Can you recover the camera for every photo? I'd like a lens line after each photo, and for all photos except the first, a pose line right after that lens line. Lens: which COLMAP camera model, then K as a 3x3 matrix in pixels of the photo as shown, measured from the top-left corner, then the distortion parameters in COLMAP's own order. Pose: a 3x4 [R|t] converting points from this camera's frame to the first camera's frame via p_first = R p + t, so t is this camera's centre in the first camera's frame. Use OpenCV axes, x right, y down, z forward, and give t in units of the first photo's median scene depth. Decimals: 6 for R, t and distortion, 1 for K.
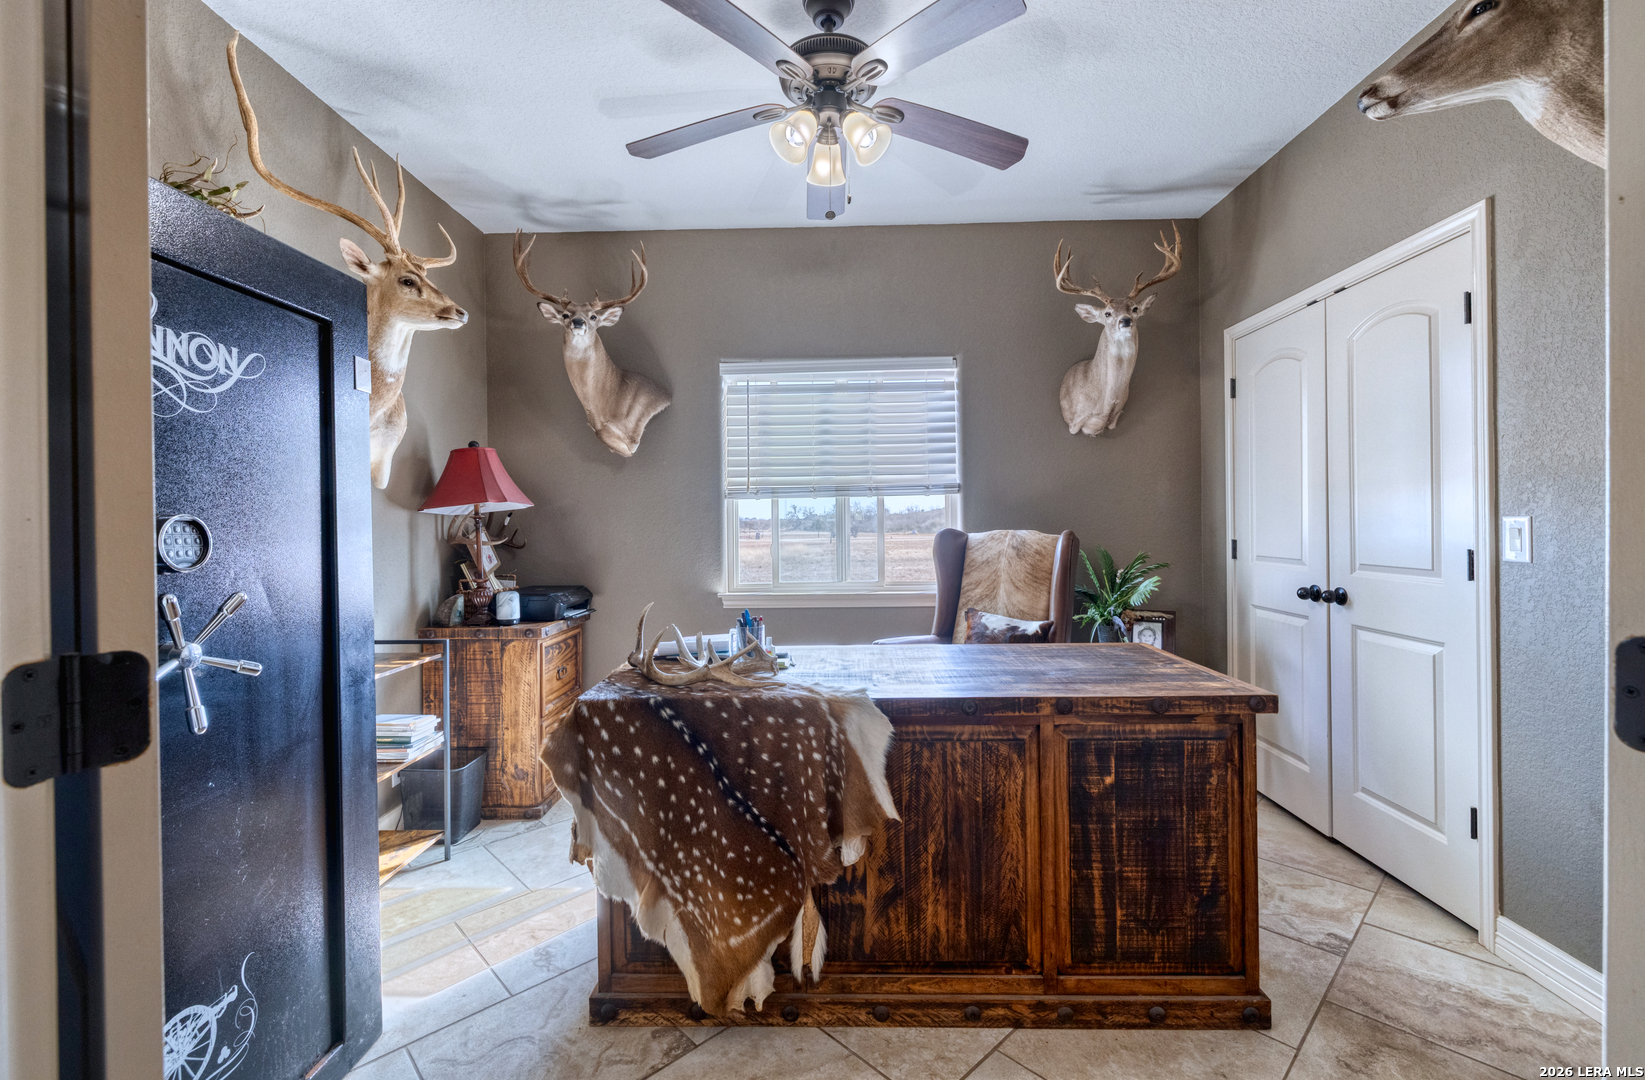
lens RADIAL K [[726.1, 0, 822.8], [0, 726.1, 528.6], [0, 0, 1]] dist [0.001711, 0.000084]
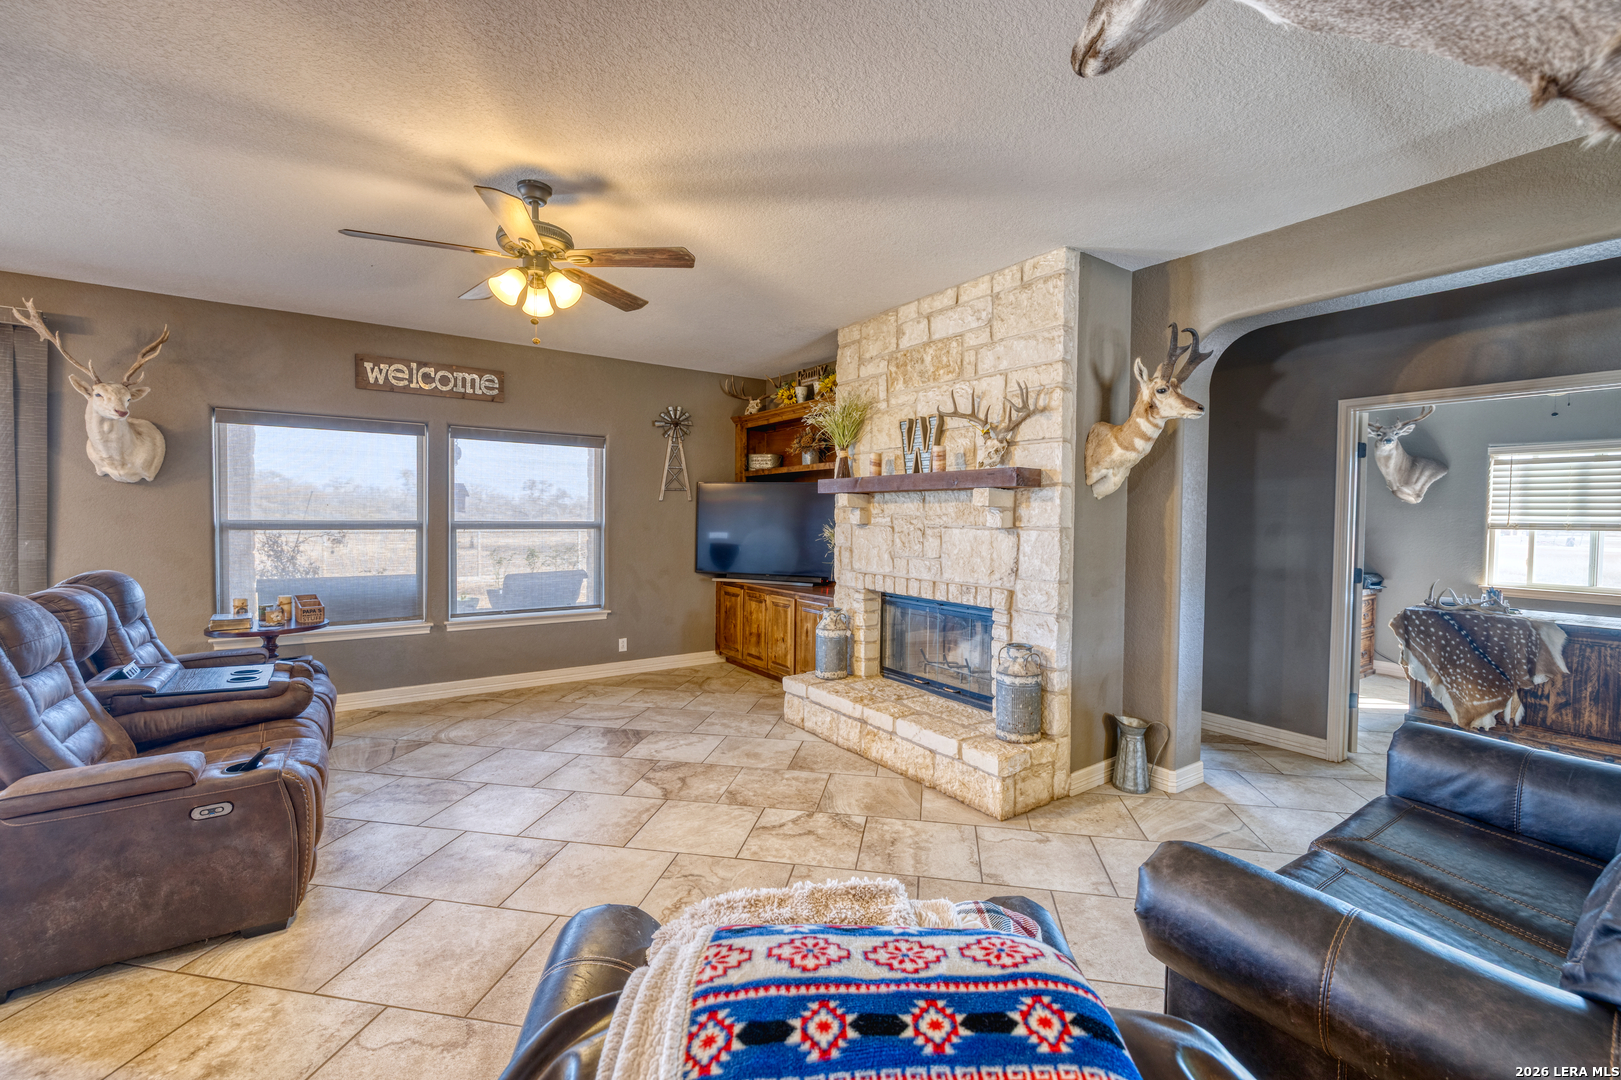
lens RADIAL K [[675.5, 0, 813.5], [0, 675.5, 530.3], [0, 0, 1]] dist [-0.001289, -0.000653]
pose [[0.593422, 0.040932, -0.803850, 0.401504], [-0.028591, 0.999148, 0.029769, -0.085674], [0.804384, 0.005317, 0.594086, -2.450621]]
